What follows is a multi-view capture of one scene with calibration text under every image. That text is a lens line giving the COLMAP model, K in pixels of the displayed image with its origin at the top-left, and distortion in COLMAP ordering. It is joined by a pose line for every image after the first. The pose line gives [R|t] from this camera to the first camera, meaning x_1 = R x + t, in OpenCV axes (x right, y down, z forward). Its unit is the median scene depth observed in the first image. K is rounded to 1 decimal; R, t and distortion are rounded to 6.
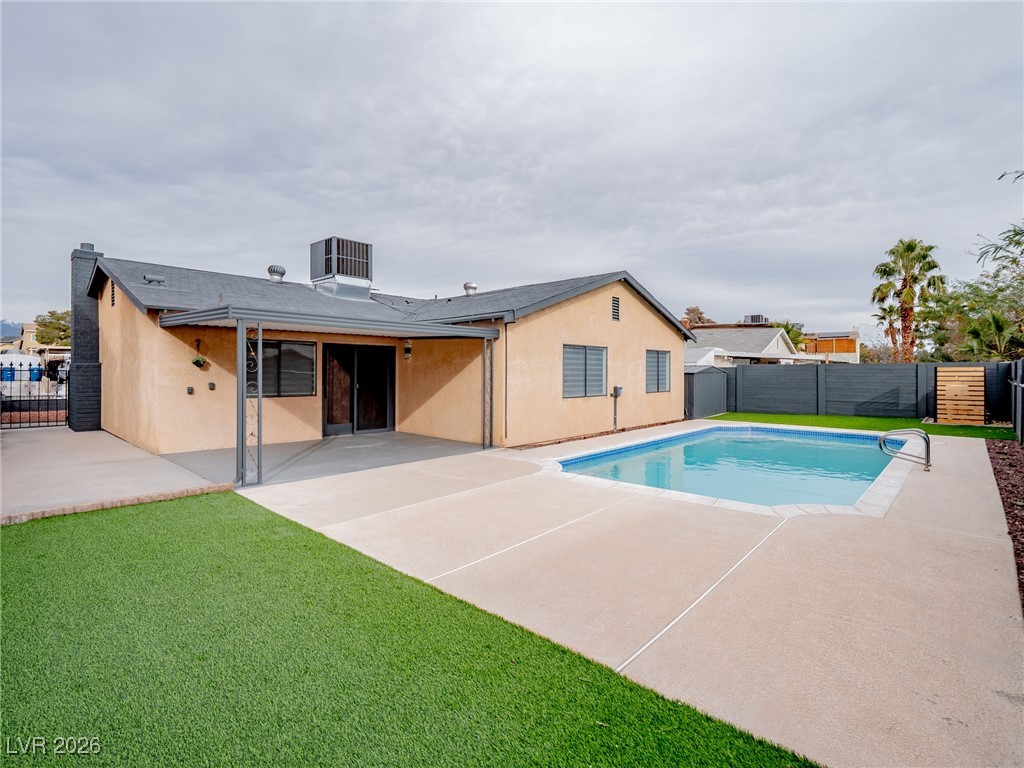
lens RADIAL K [[496.5, 0, 510.1], [0, 496.5, 368.5], [0, 0, 1]] dist [0.003078, -0.011652]
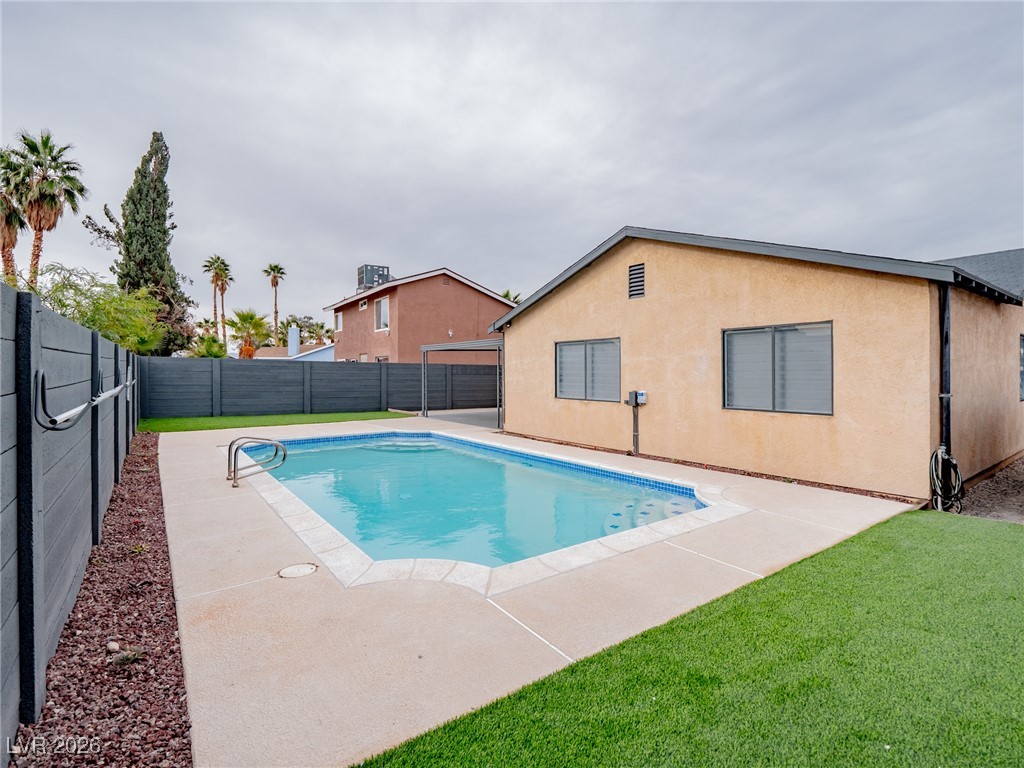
lens RADIAL K [[496.5, 0, 510.1], [0, 496.5, 368.5], [0, 0, 1]] dist [0.003078, -0.011652]
pose [[-0.201180, -0.007156, -0.979528, 0.902914], [0.006166, 0.999944, -0.008571, 0.008301], [0.979535, -0.007765, -0.201124, 0.930410]]
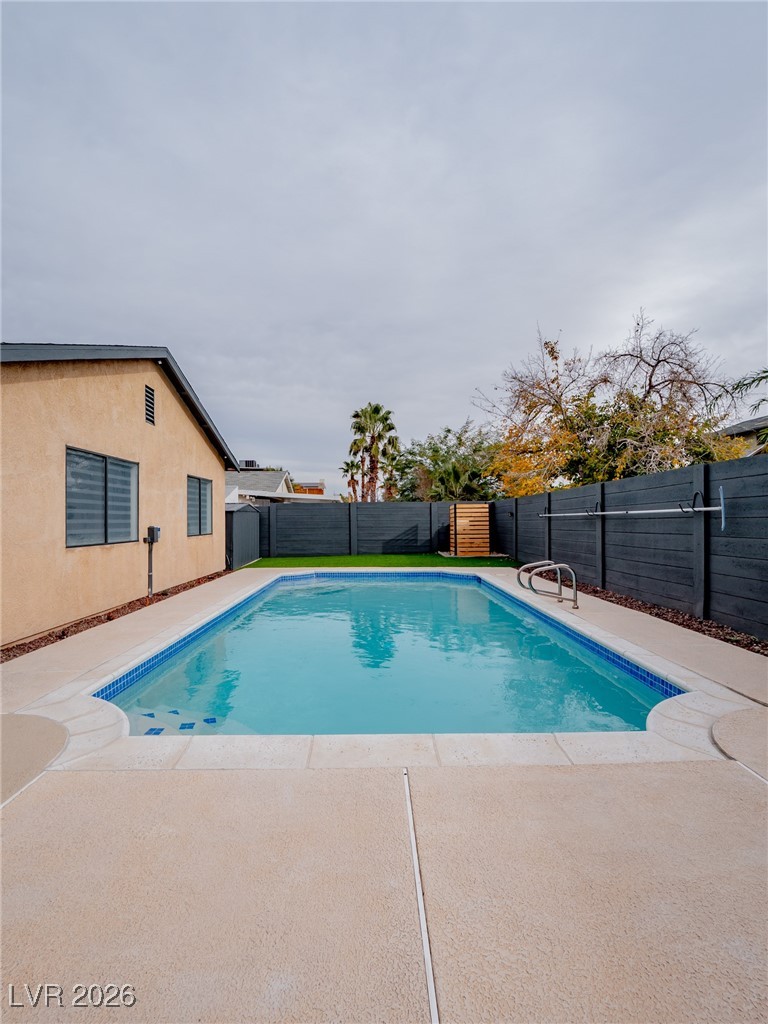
lens RADIAL K [[496.5, 0, 371.6], [0, 496.5, 517.7], [0, 0, 1]] dist [0.003078, -0.011652]
pose [[0.733877, -0.004846, 0.679265, -0.011999], [0.005003, 0.999986, 0.001729, 0.023986], [-0.679264, 0.002129, 0.733891, 0.325616]]
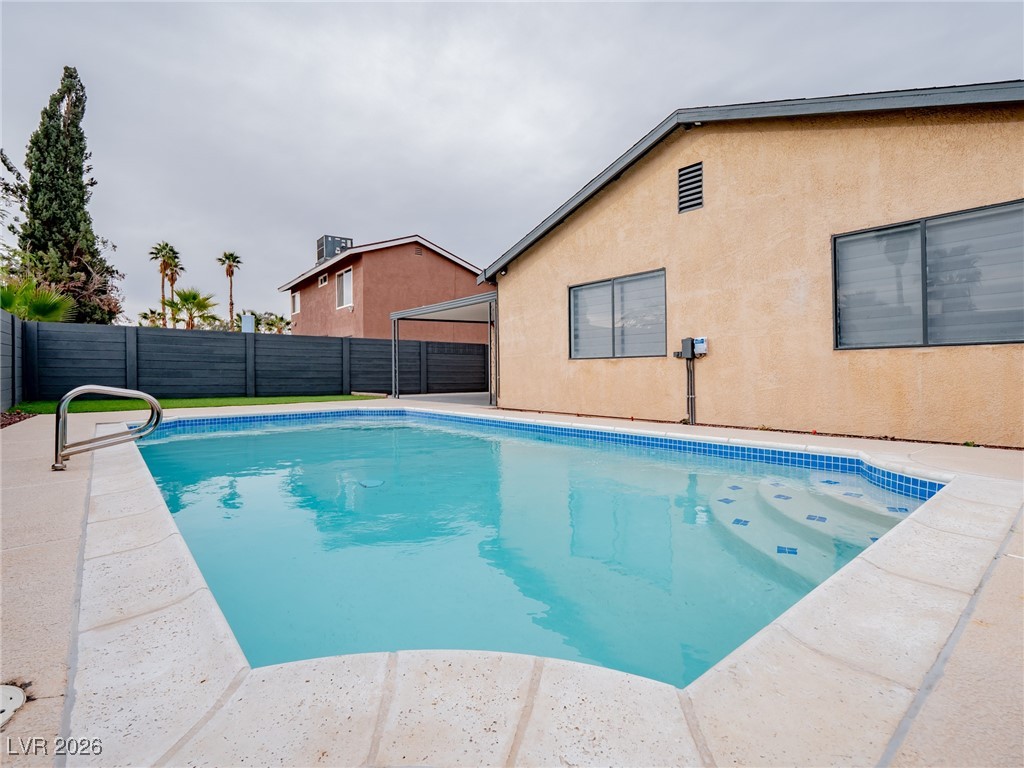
lens RADIAL K [[499.8, 0, 511.8], [0, 499.8, 368.9], [0, 0, 1]] dist [-0.013169, -0.000185]
pose [[-0.139180, -0.004547, -0.990257, 0.721235], [0.014714, 0.999870, -0.006659, 0.065755], [0.990158, -0.015497, -0.139095, 0.854033]]
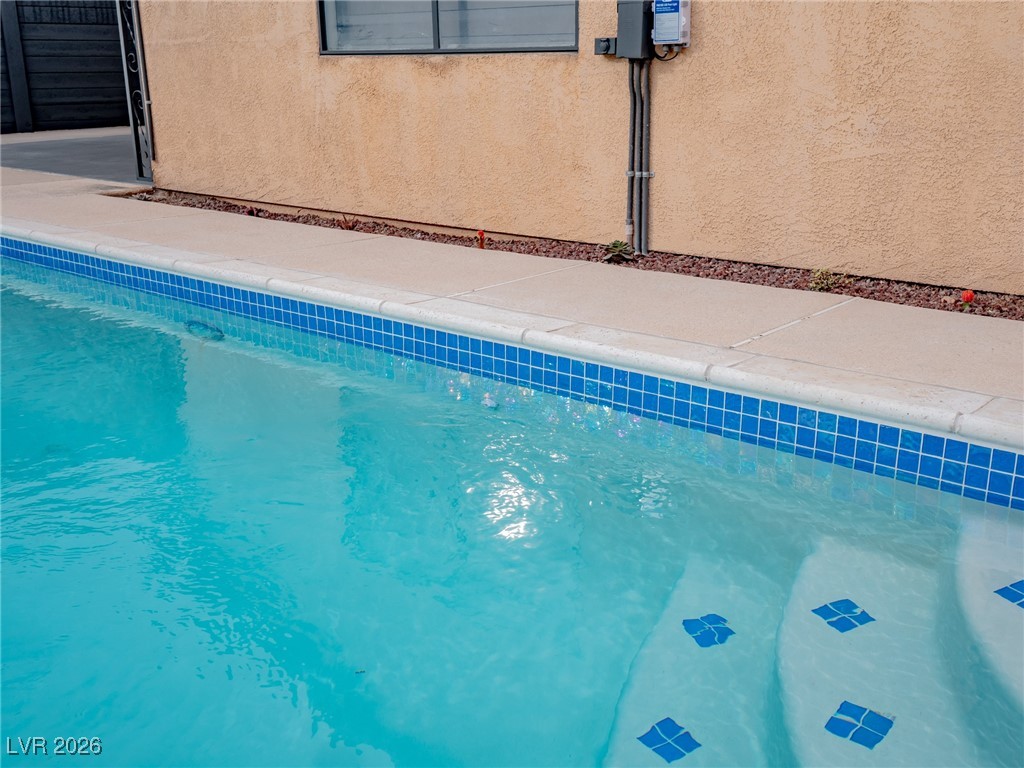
lens RADIAL K [[1034.2, 0, 512.0], [0, 1034.2, 384.0], [0, 0, 1]] dist [0.020824, 0.010053]
pose [[0.031647, 0.301400, -0.952972, 0.566416], [0.020243, 0.953061, 0.302100, 0.052421], [0.999294, -0.028852, 0.024060, 0.906530]]
